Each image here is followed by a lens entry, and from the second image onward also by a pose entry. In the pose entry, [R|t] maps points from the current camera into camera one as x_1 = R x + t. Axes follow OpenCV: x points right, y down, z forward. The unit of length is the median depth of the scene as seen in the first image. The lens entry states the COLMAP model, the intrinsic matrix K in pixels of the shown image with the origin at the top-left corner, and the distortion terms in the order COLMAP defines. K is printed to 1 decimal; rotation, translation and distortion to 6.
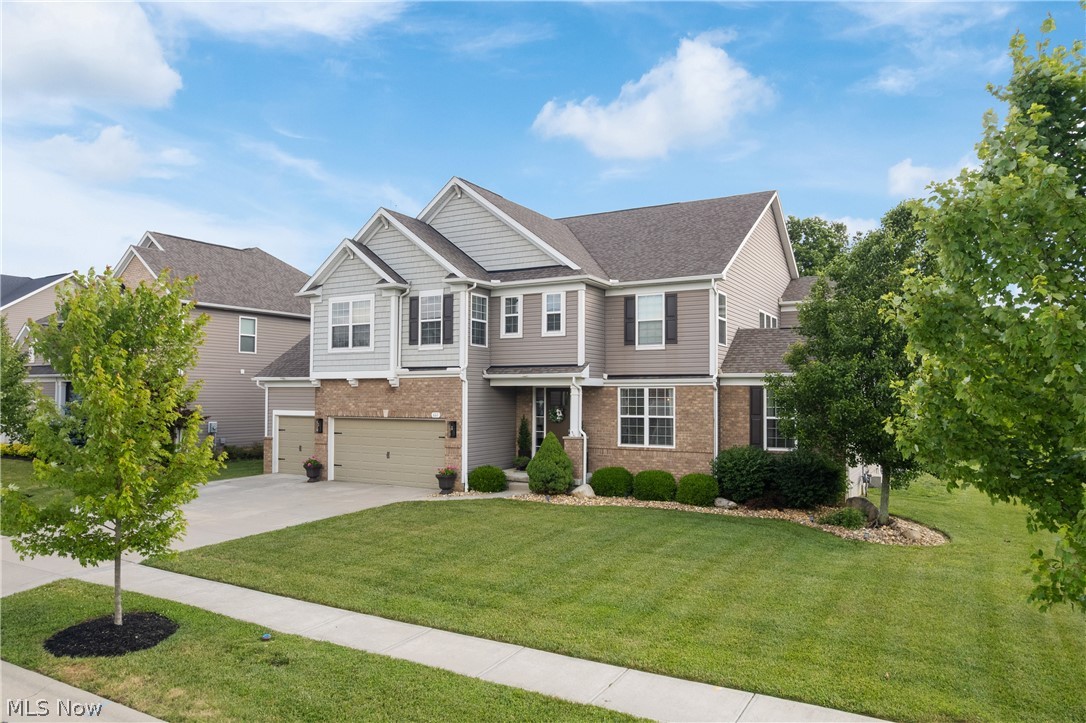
lens RADIAL K [[752.6, 0, 542.0], [0, 752.6, 358.6], [0, 0, 1]] dist [-0.045921, 0.005199]
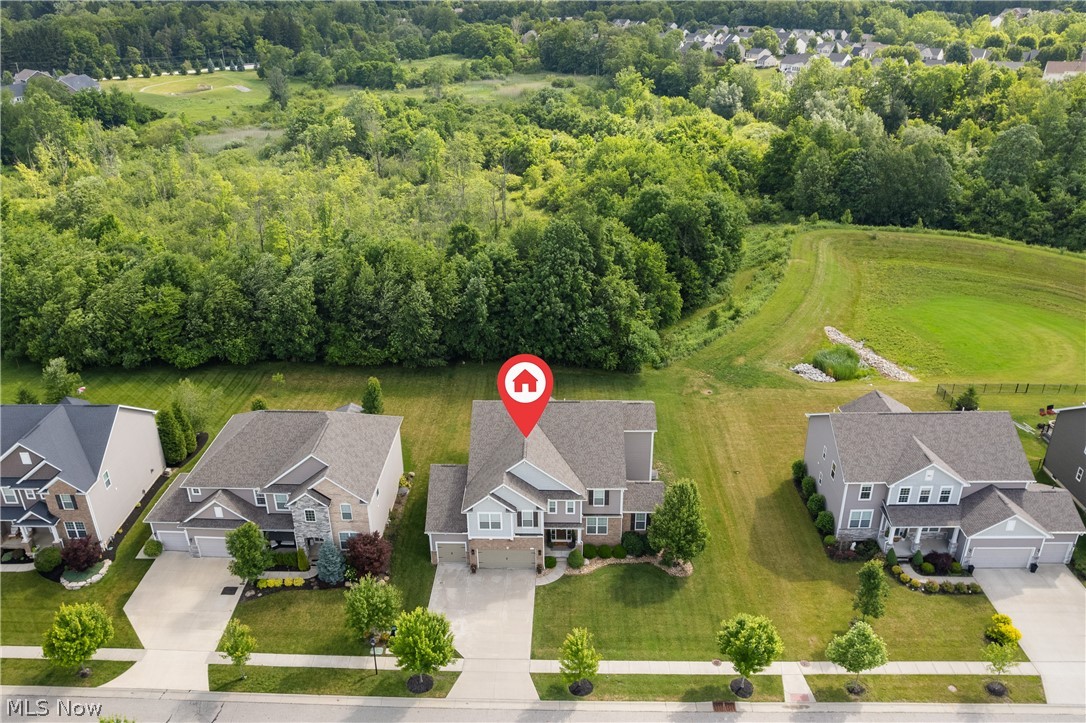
lens RADIAL K [[752.6, 0, 545.8], [0, 752.6, 363.0], [0, 0, 1]] dist [-0.045921, 0.005199]
pose [[0.884241, -0.212055, 0.416114, -1.083302], [0.000690, 0.891569, 0.452884, -1.756297], [-0.467031, -0.400171, 0.788508, -0.916702]]
